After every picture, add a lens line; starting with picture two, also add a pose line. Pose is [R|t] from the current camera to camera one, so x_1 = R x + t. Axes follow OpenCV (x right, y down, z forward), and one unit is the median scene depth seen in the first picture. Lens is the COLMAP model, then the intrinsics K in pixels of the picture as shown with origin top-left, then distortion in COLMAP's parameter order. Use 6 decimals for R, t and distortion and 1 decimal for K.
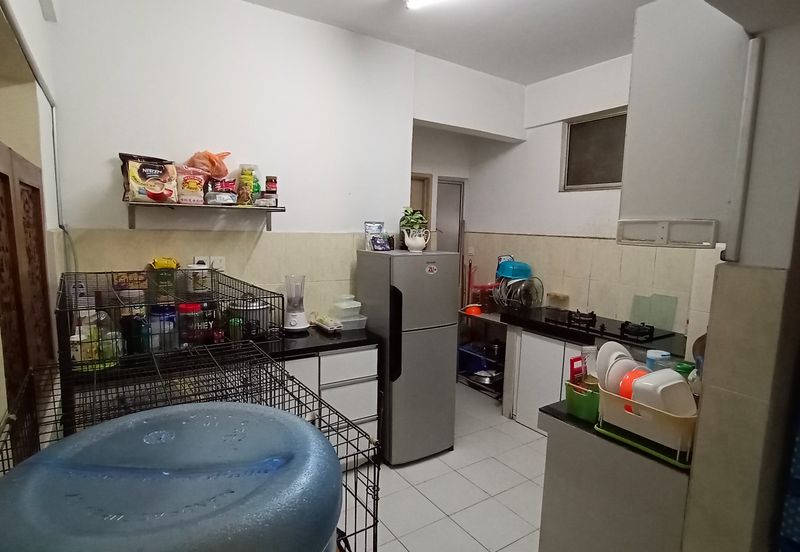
lens RADIAL K [[449.7, 0, 399.8], [0, 449.7, 280.1], [0, 0, 1]] dist [-0.029539, 0.017323]
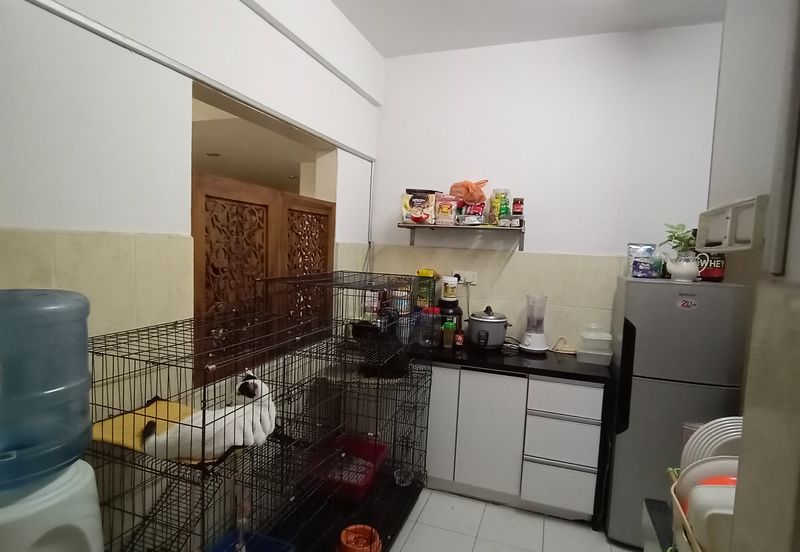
lens RADIAL K [[449.7, 0, 399.8], [0, 449.7, 280.1], [0, 0, 1]] dist [-0.029539, 0.017323]
pose [[0.605856, 0.064630, -0.792945, 0.398533], [-0.125603, 0.991965, -0.015116, 0.009093], [0.785597, 0.108755, 0.609106, 0.169671]]
